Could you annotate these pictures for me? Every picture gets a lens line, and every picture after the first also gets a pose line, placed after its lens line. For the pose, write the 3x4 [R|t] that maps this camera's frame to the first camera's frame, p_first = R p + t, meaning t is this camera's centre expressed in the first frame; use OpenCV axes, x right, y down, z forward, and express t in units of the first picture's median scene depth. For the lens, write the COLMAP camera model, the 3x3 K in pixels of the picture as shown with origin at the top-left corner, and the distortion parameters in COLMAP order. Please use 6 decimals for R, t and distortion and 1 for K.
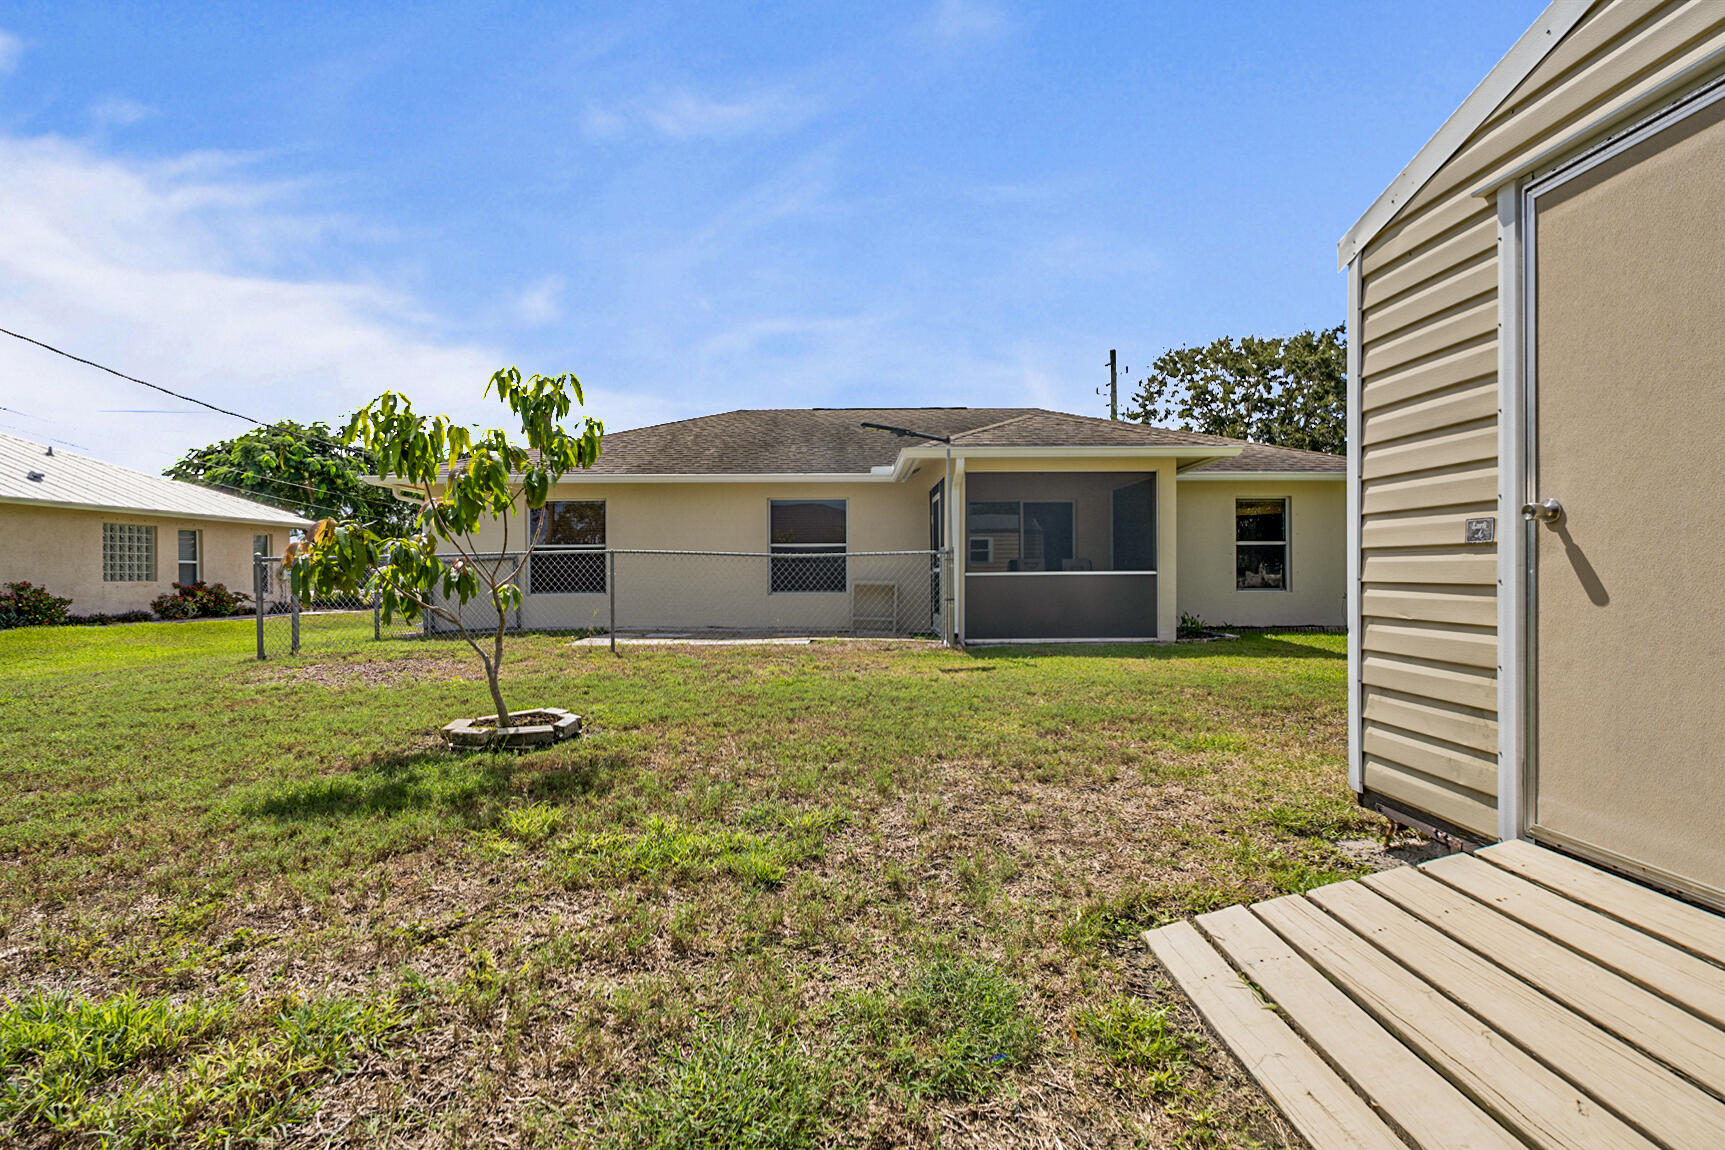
lens RADIAL K [[785.0, 0, 858.0], [0, 785.0, 563.1], [0, 0, 1]] dist [0.001144, 0.000322]
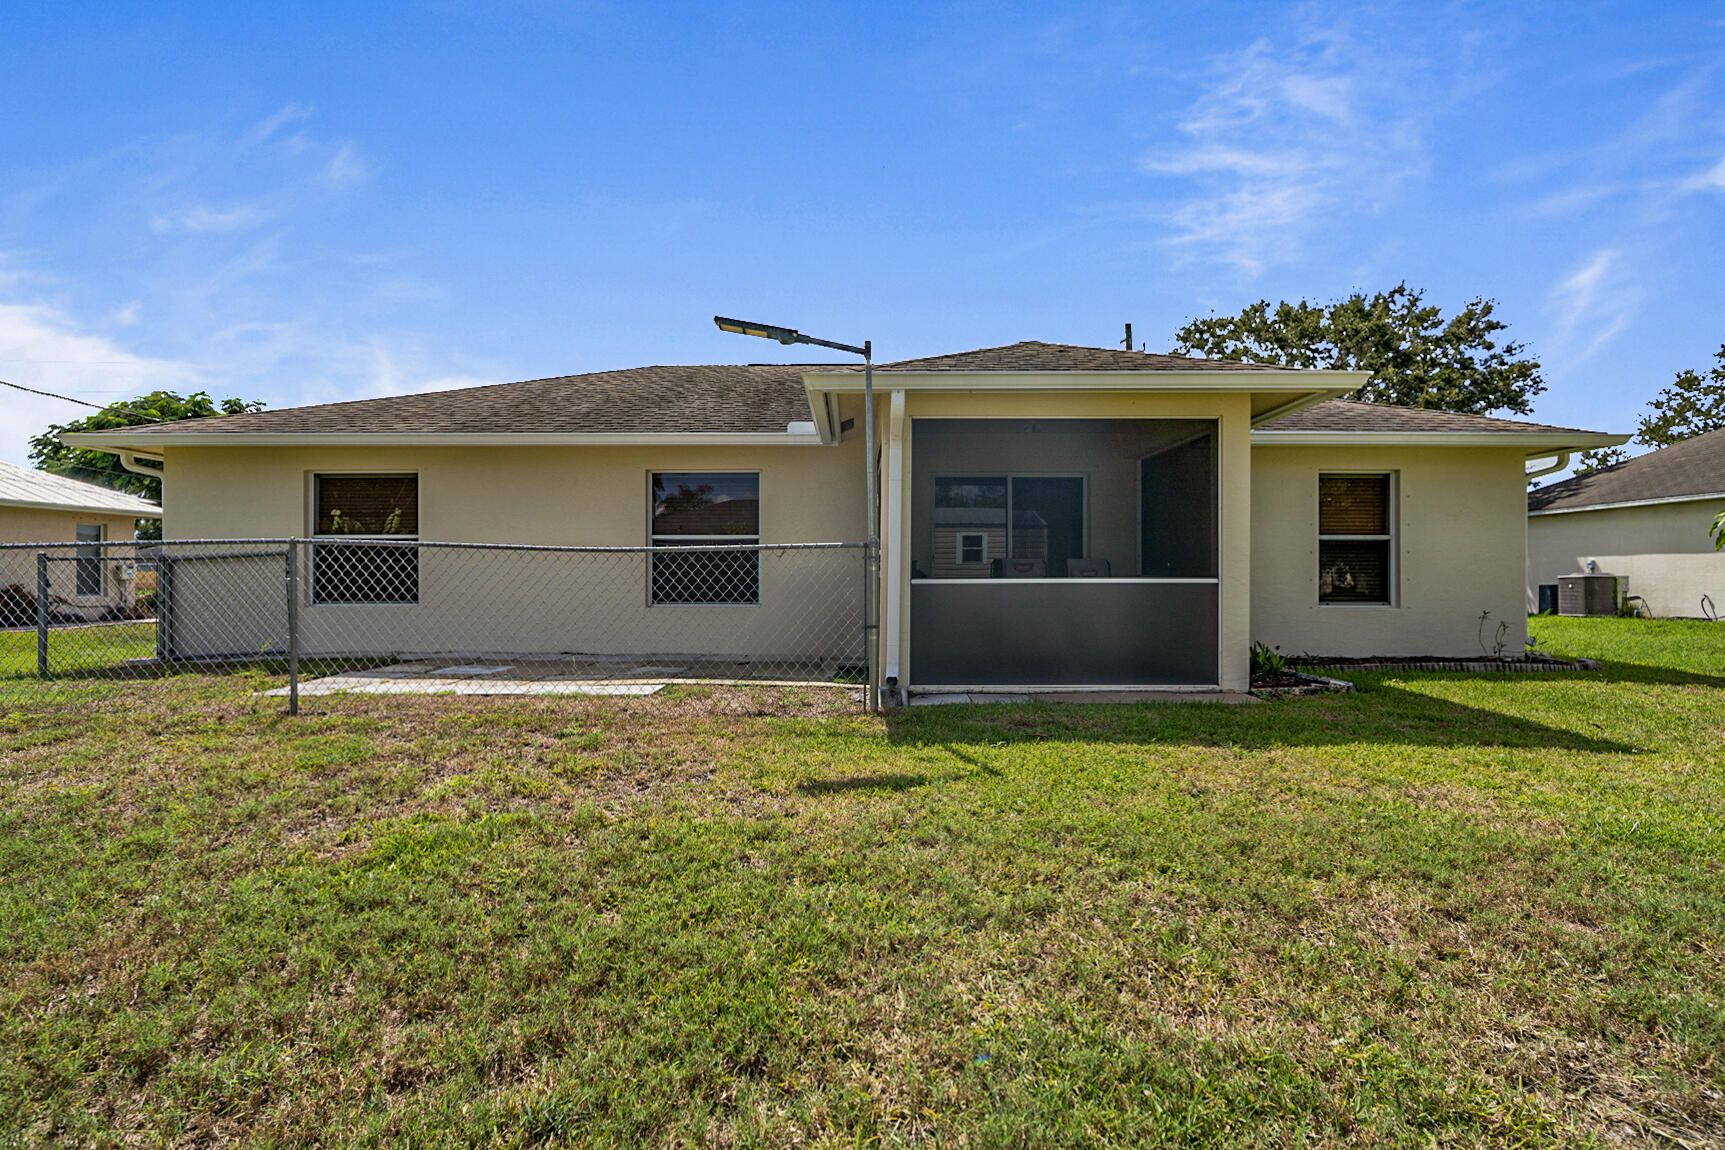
lens RADIAL K [[785.0, 0, 858.0], [0, 785.0, 563.1], [0, 0, 1]] dist [0.001144, 0.000322]
pose [[0.999944, 0.005866, -0.008807, 0.079685], [-0.005867, 0.999983, -0.000076, -0.000492], [0.008806, 0.000128, 0.999961, 0.298155]]
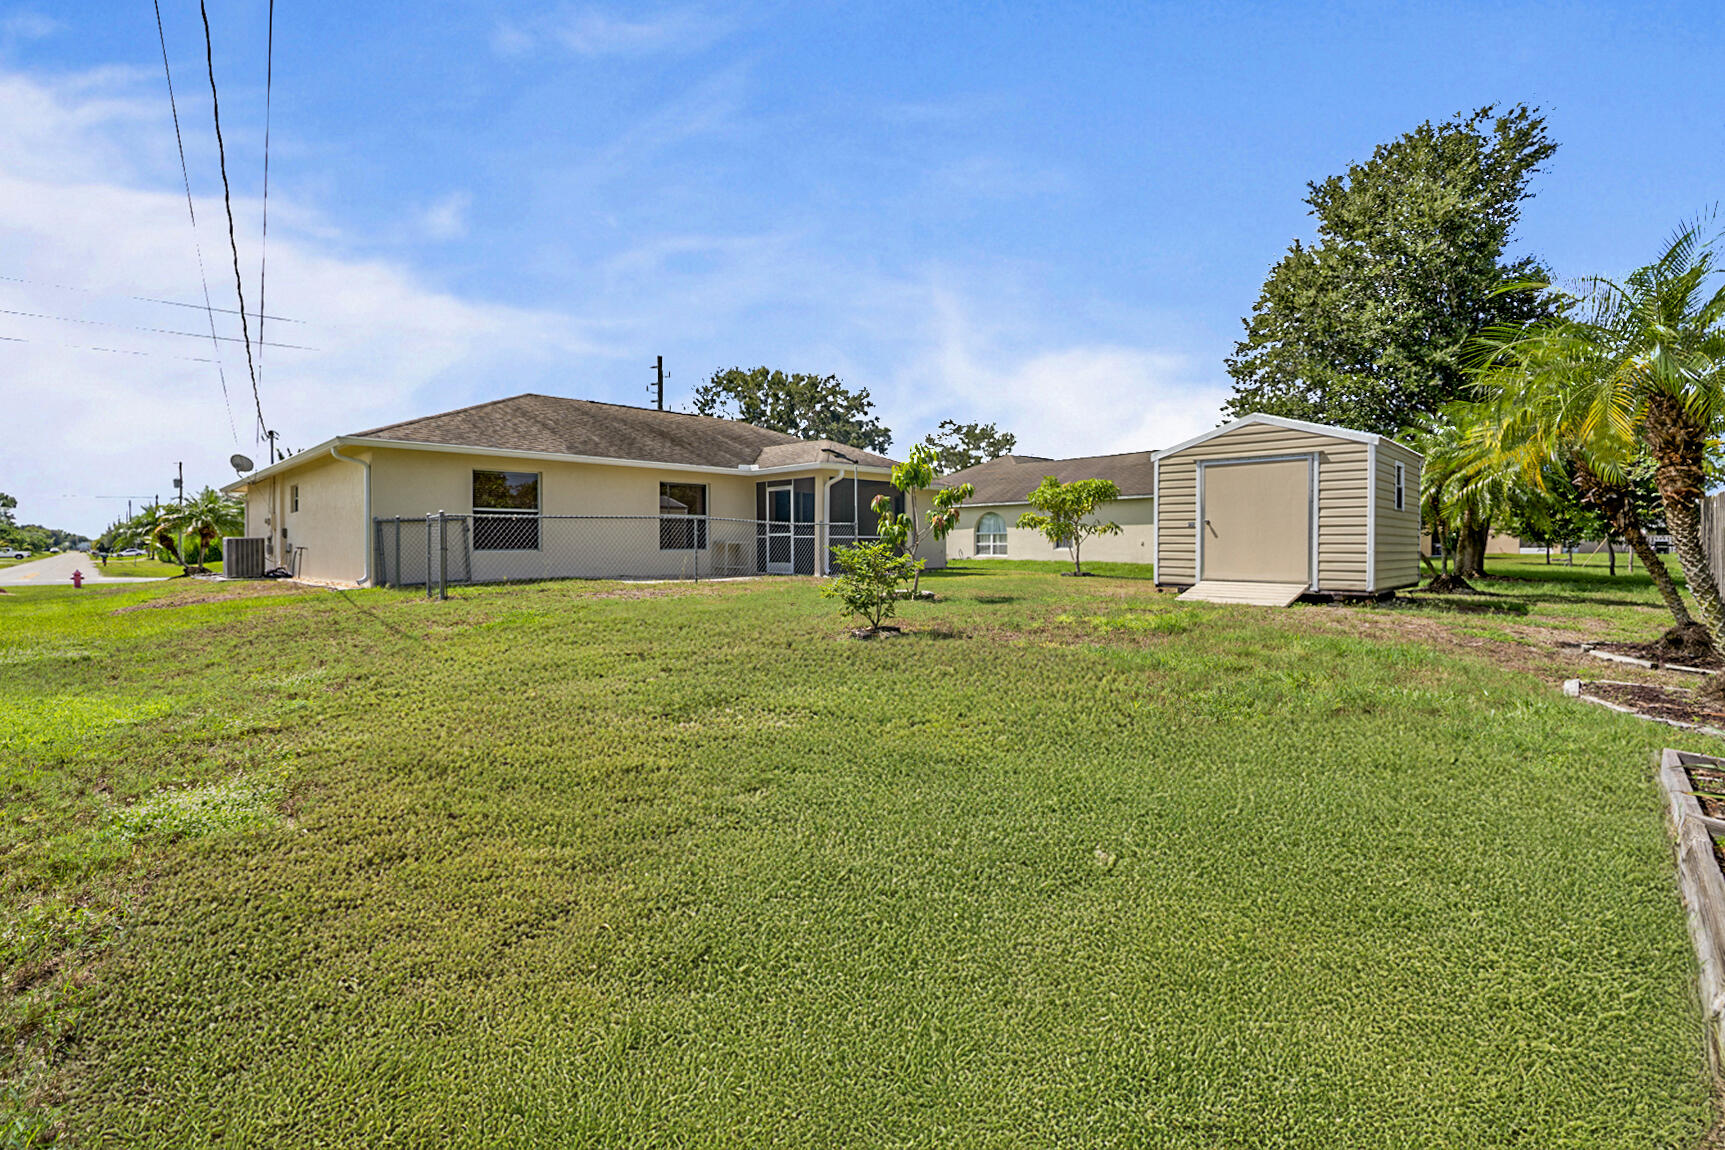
lens RADIAL K [[790.2, 0, 861.9], [0, 790.2, 541.7], [0, 0, 1]] dist [-0.079396, -0.000113]
pose [[0.705905, 0.006015, 0.708281, -0.826419], [-0.012733, 0.999910, 0.004199, 0.014717], [-0.708192, -0.011983, 0.705918, -0.203309]]
